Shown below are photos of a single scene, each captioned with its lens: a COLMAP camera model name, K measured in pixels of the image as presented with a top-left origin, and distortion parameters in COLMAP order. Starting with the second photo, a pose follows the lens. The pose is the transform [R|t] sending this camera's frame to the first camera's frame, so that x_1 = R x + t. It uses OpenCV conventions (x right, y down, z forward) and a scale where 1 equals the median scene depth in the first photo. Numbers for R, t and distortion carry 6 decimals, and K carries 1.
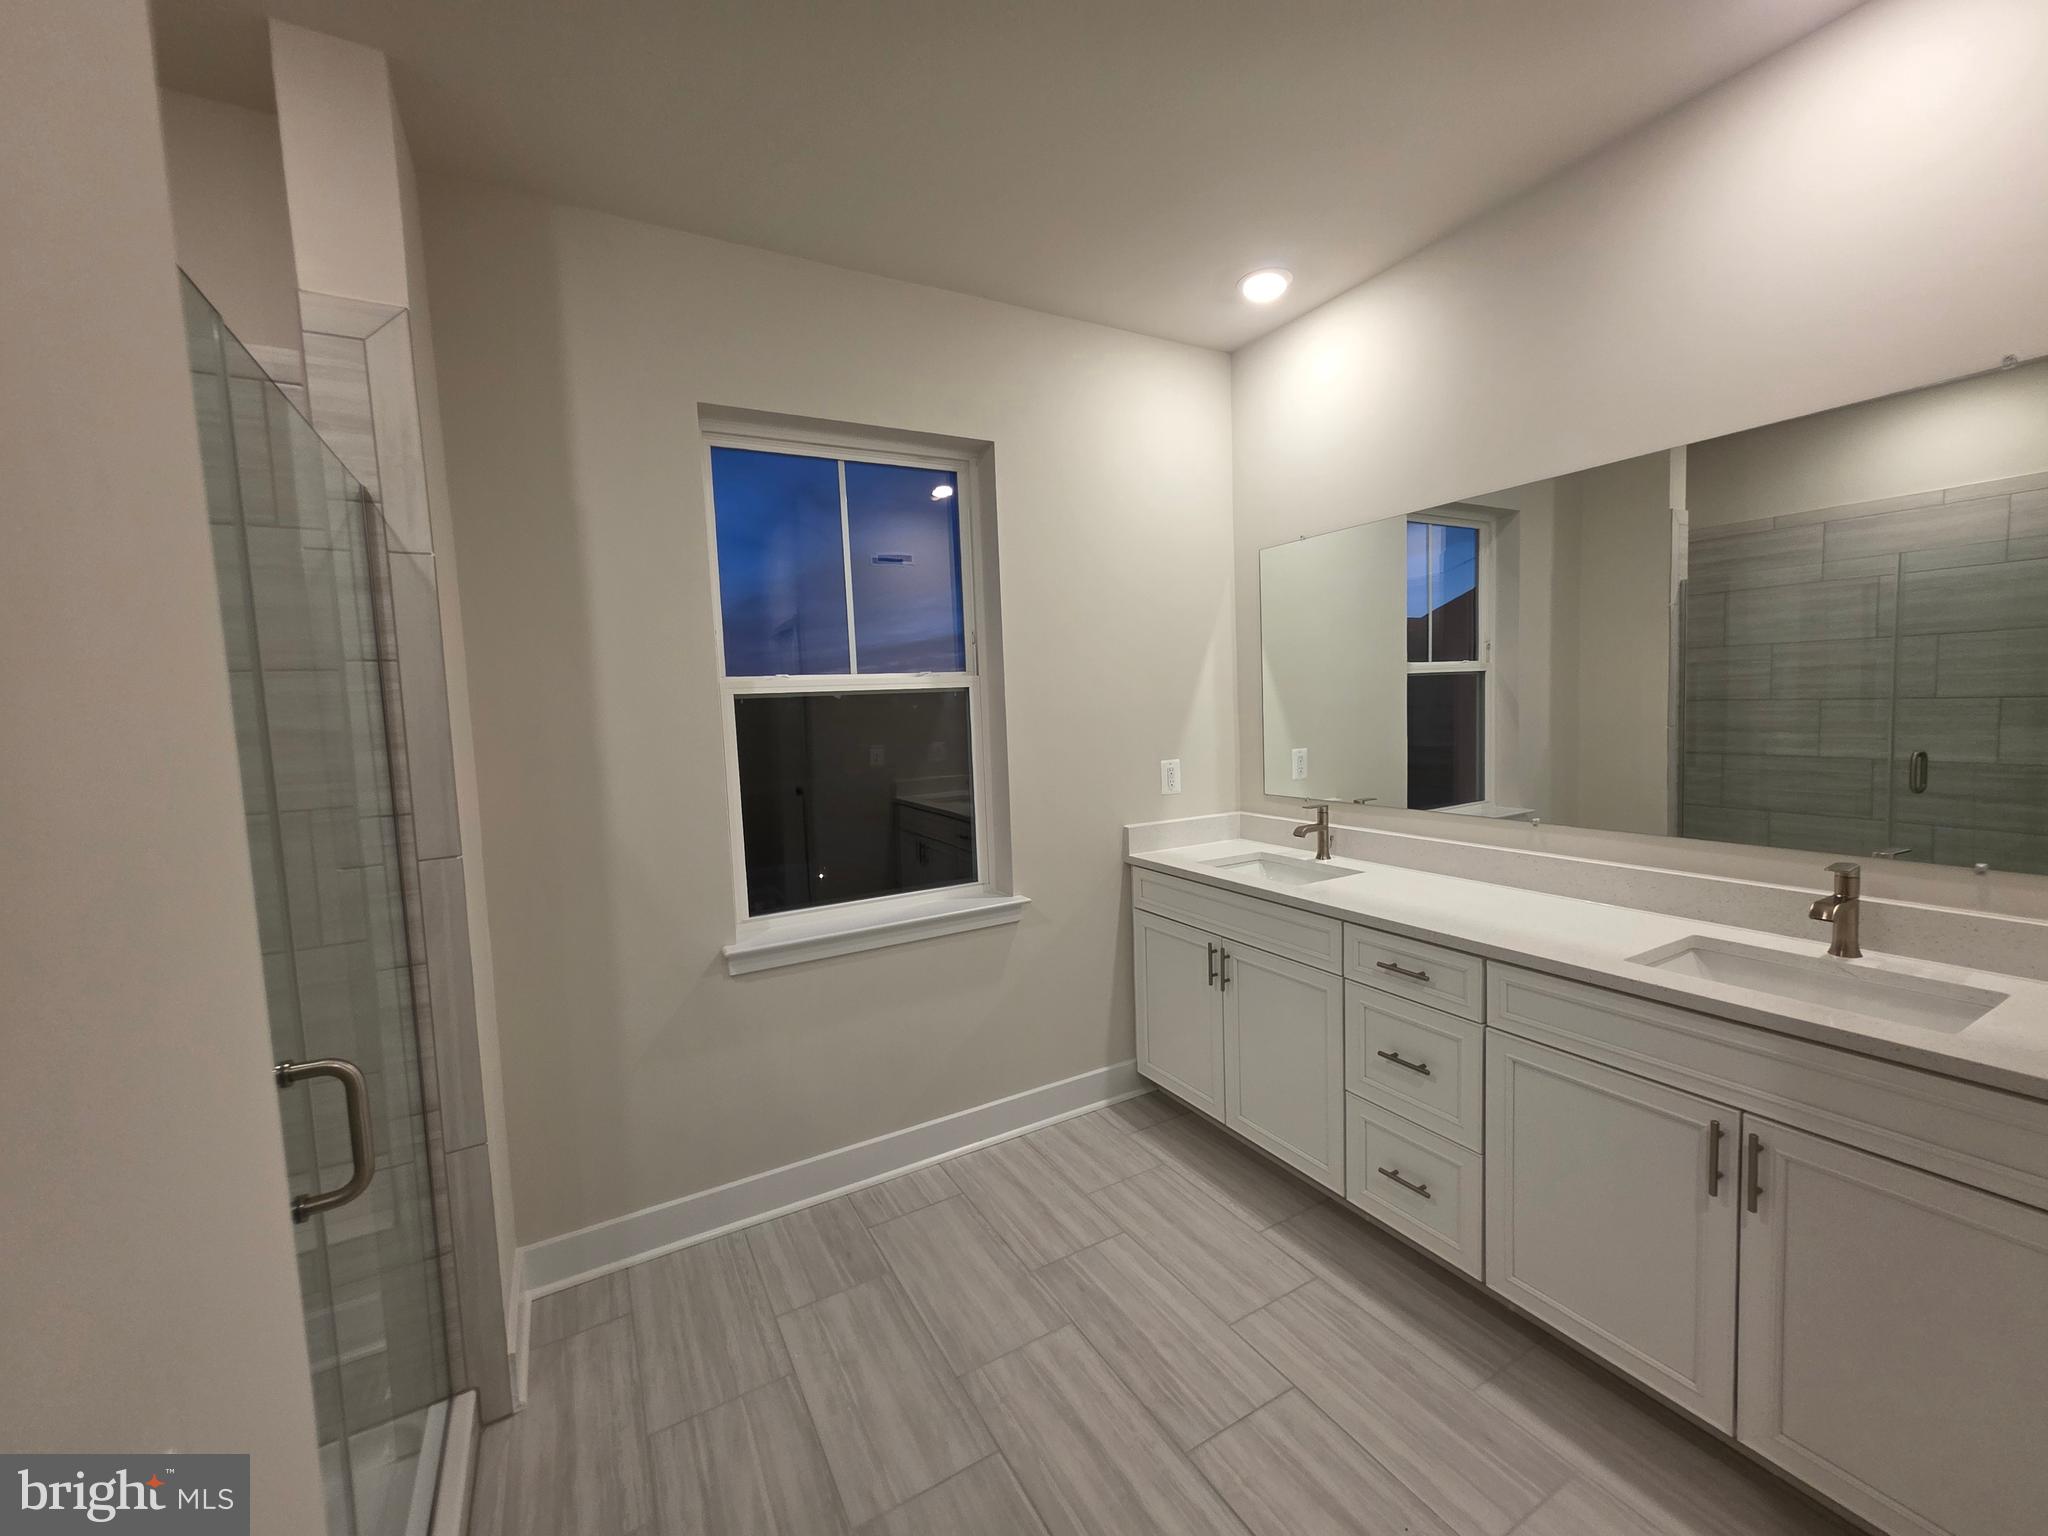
lens RADIAL K [[817.0, 0, 1030.0], [0, 817.0, 764.3], [0, 0, 1]] dist [0.001778, 0.000367]
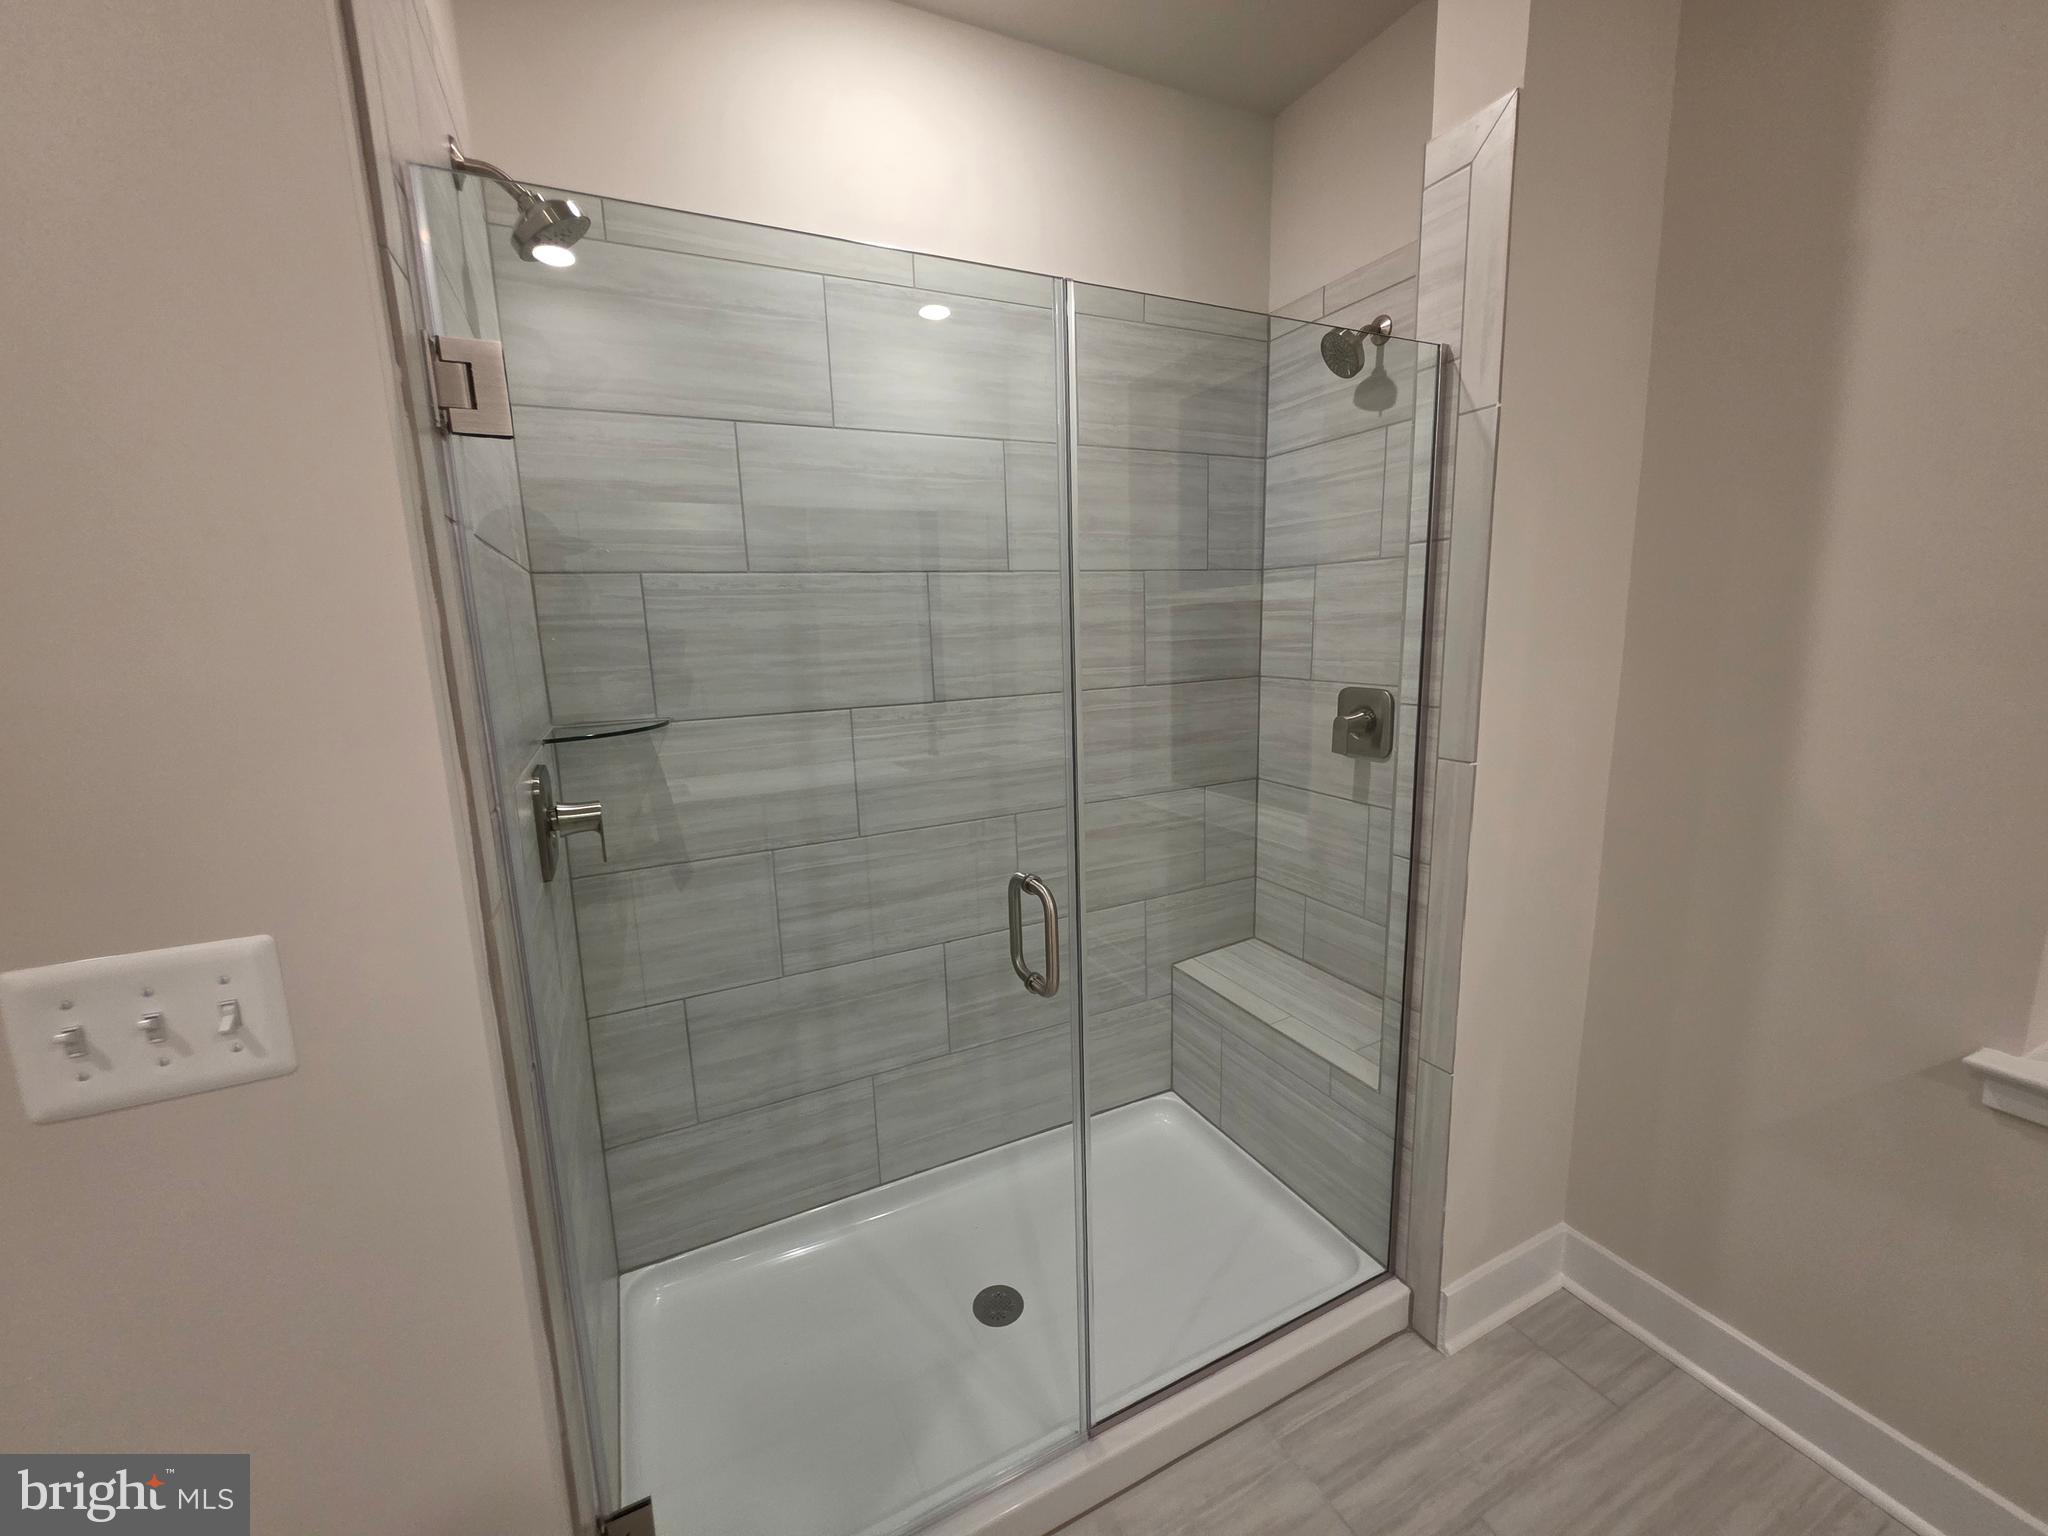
lens RADIAL K [[817.0, 0, 1030.0], [0, 817.0, 764.3], [0, 0, 1]] dist [0.001778, 0.000367]
pose [[-0.069303, 0.210613, -0.975110, 0.187761], [-0.044523, 0.975833, 0.213933, -0.051433], [0.996602, 0.058241, -0.058252, 0.552281]]
